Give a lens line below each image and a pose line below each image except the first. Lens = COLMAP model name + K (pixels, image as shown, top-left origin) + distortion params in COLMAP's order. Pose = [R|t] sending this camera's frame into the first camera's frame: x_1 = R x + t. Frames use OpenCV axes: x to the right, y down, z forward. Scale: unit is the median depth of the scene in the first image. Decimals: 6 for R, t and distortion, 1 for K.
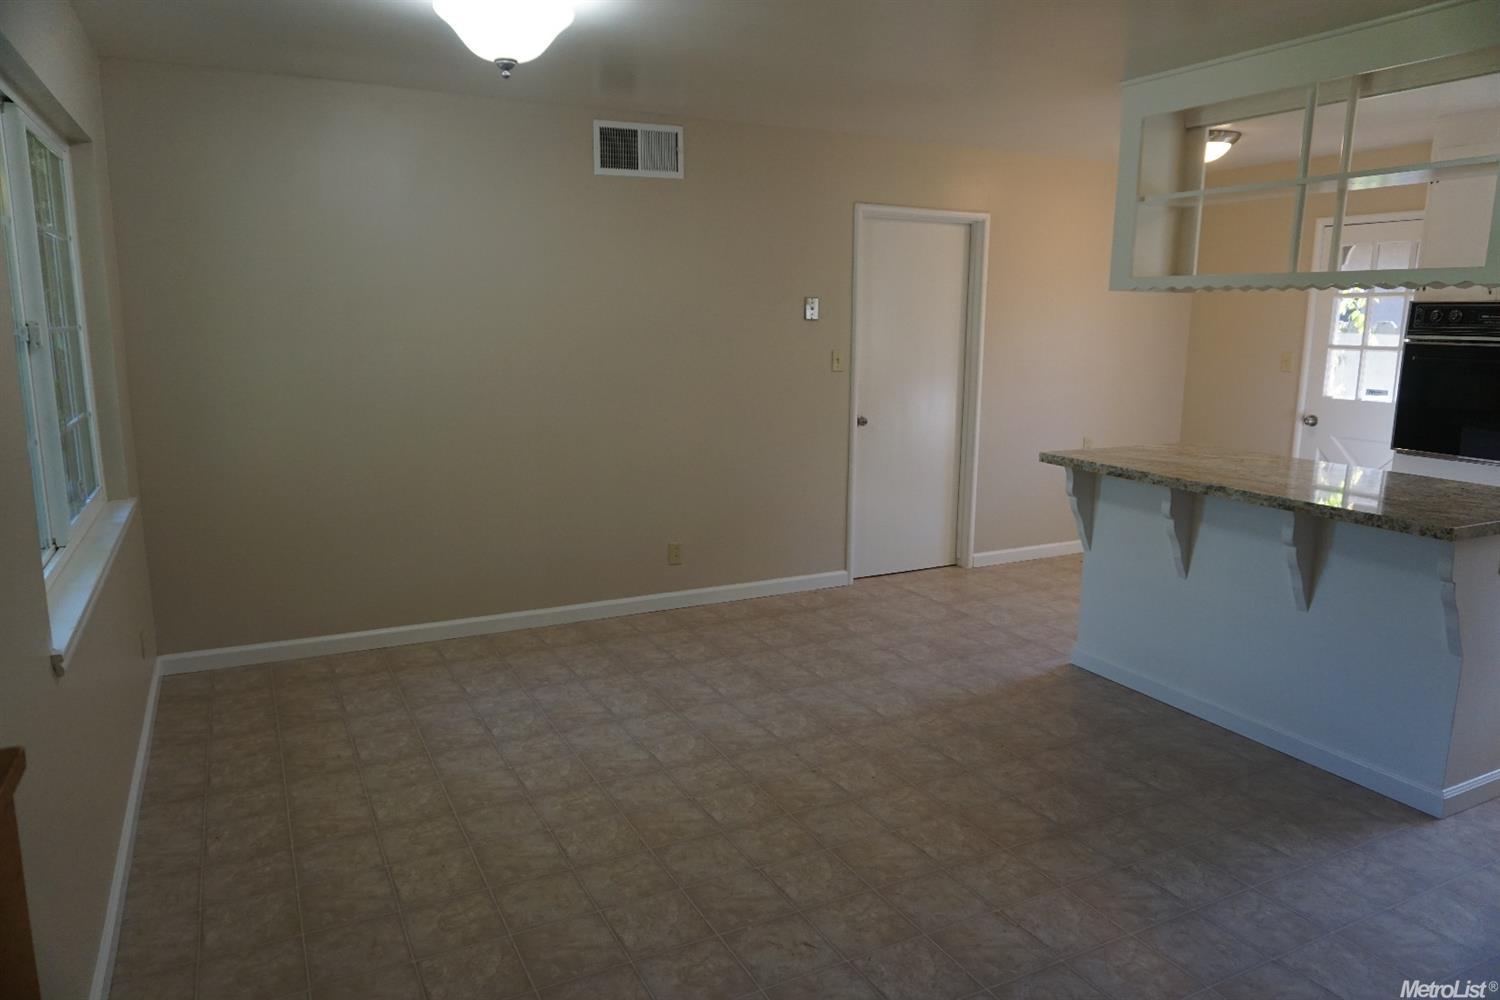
lens RADIAL K [[1048.6, 0, 743.3], [0, 1048.6, 500.8], [0, 0, 1]] dist [0.013516, 0.020475]
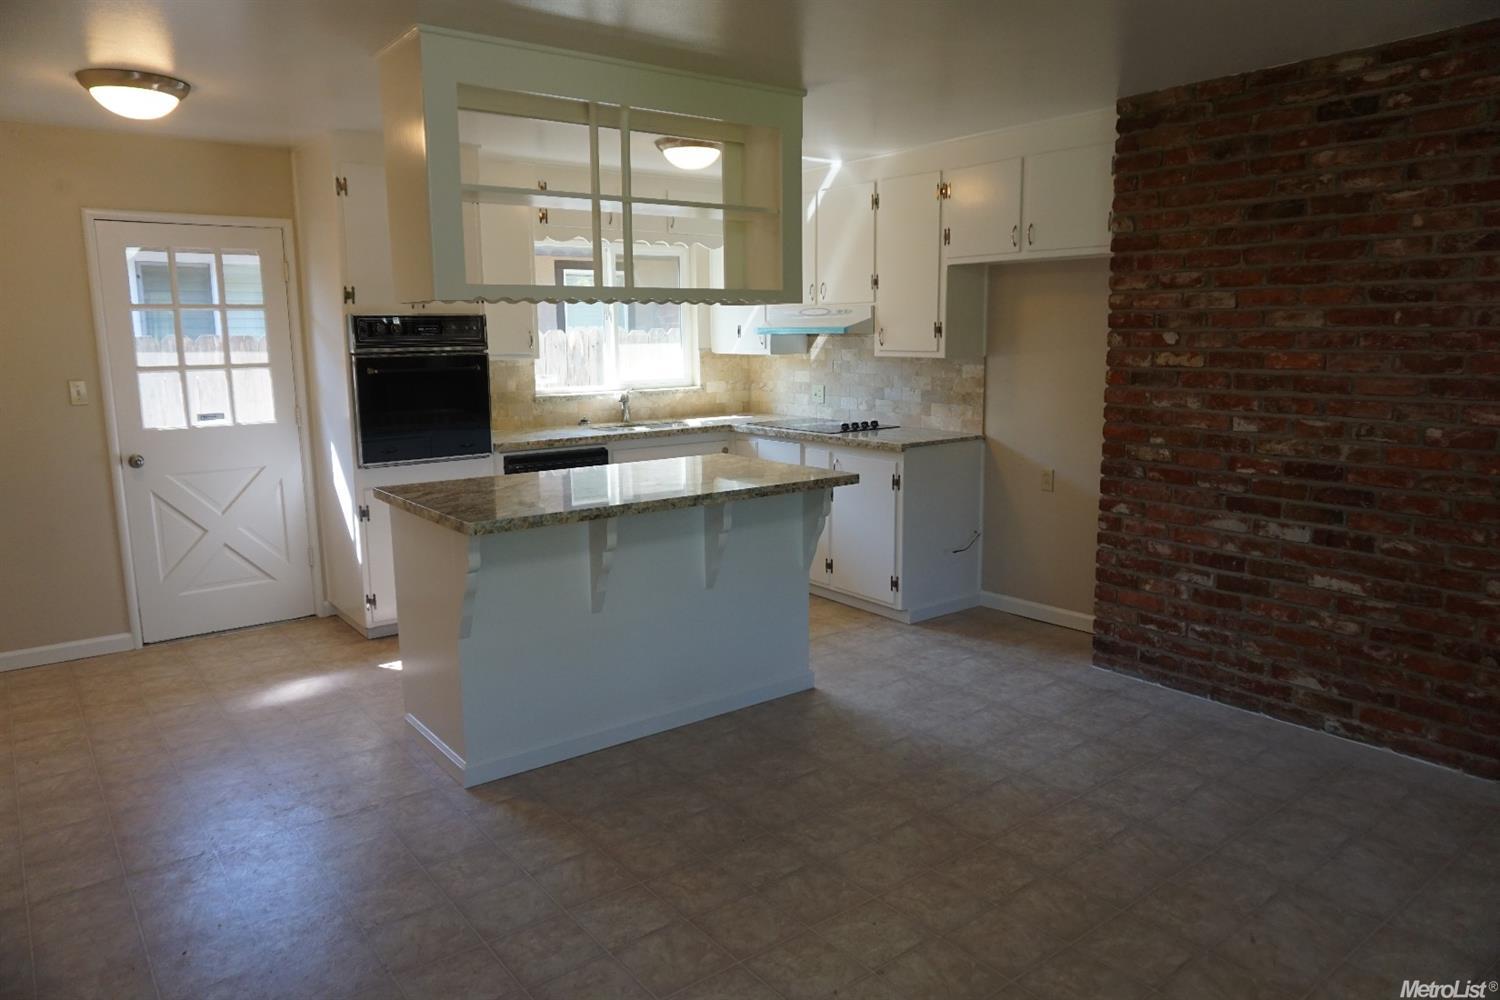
lens RADIAL K [[1048.6, 0, 743.3], [0, 1048.6, 500.8], [0, 0, 1]] dist [0.013516, 0.020475]
pose [[-0.201103, -0.173998, 0.963993, -0.444653], [0.183421, 0.960004, 0.211542, -0.176857], [-0.962245, 0.219358, -0.161144, 0.923729]]
